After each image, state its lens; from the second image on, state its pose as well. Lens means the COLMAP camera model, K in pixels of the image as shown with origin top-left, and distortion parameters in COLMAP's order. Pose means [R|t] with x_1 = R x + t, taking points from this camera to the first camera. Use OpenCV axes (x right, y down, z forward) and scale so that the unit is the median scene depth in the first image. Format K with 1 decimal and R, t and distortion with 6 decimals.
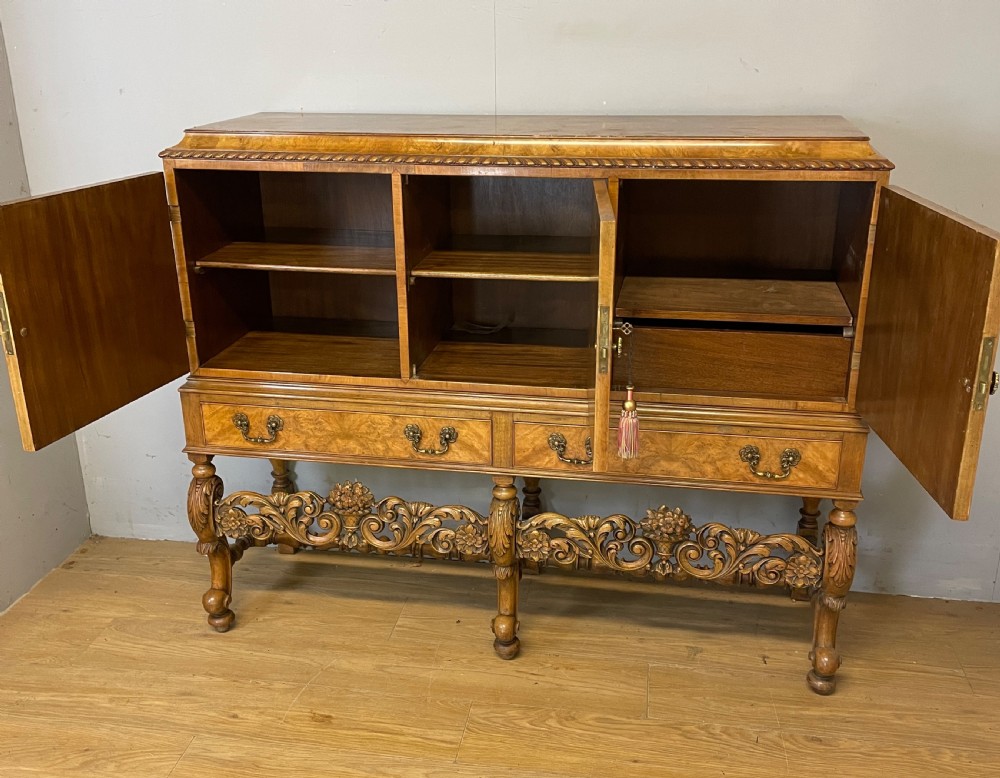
lens RADIAL K [[1011.7, 0, 495.9], [0, 1011.7, 401.1], [0, 0, 1]] dist [0.062251, 0.000000]
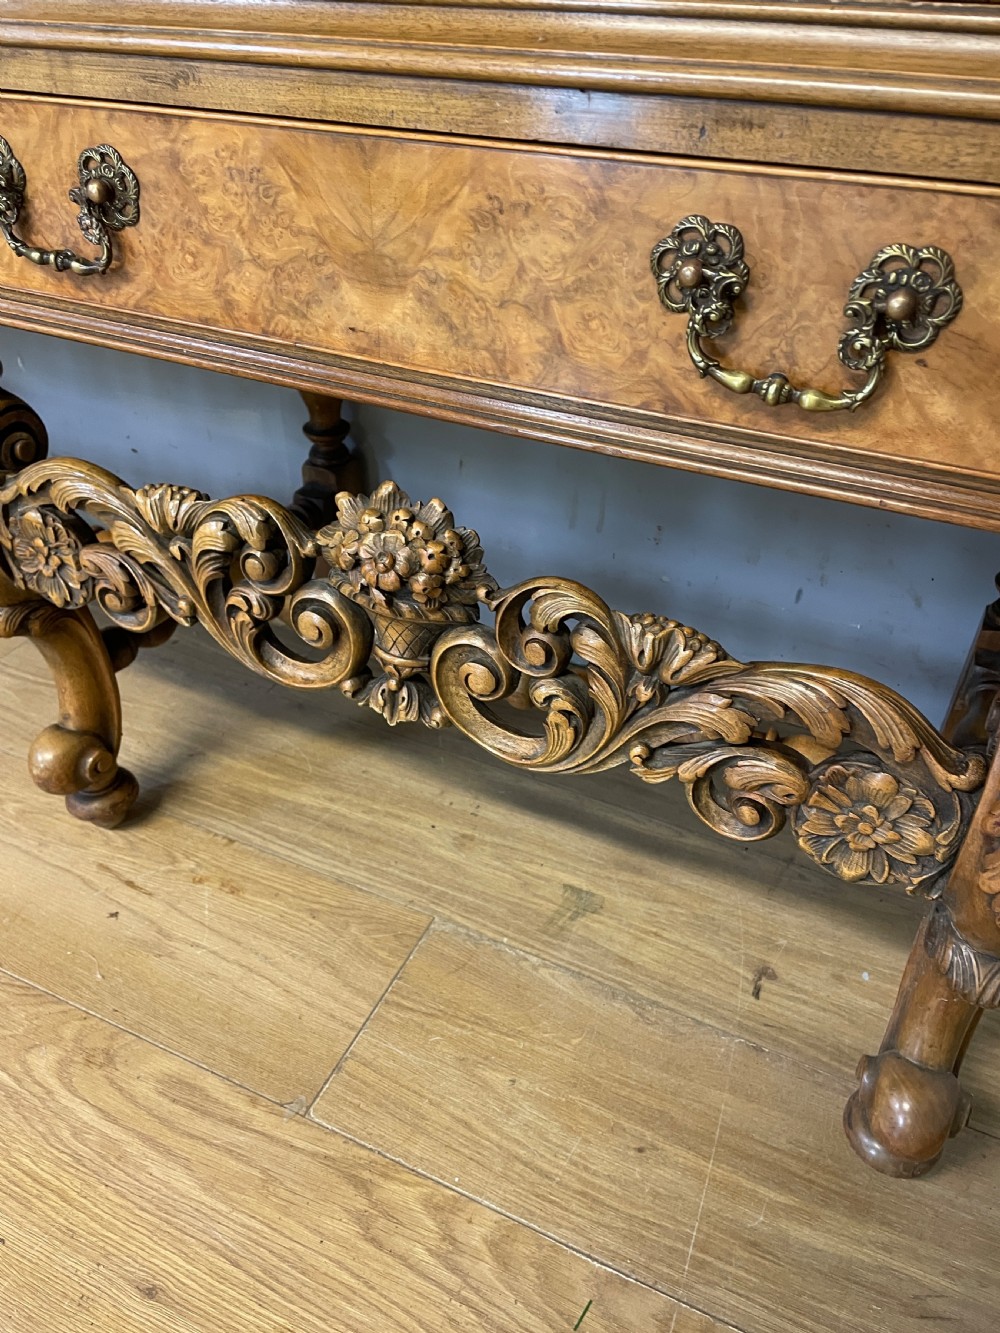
lens RADIAL K [[1009.9, 0, 495.3], [0, 1009.9, 668.6], [0, 0, 1]] dist [0.091535, -0.116193]
pose [[0.960417, 0.179617, -0.212924, 0.252323], [-0.116870, 0.953645, 0.277312, 0.071303], [0.252863, -0.241450, 0.936889, 0.735872]]
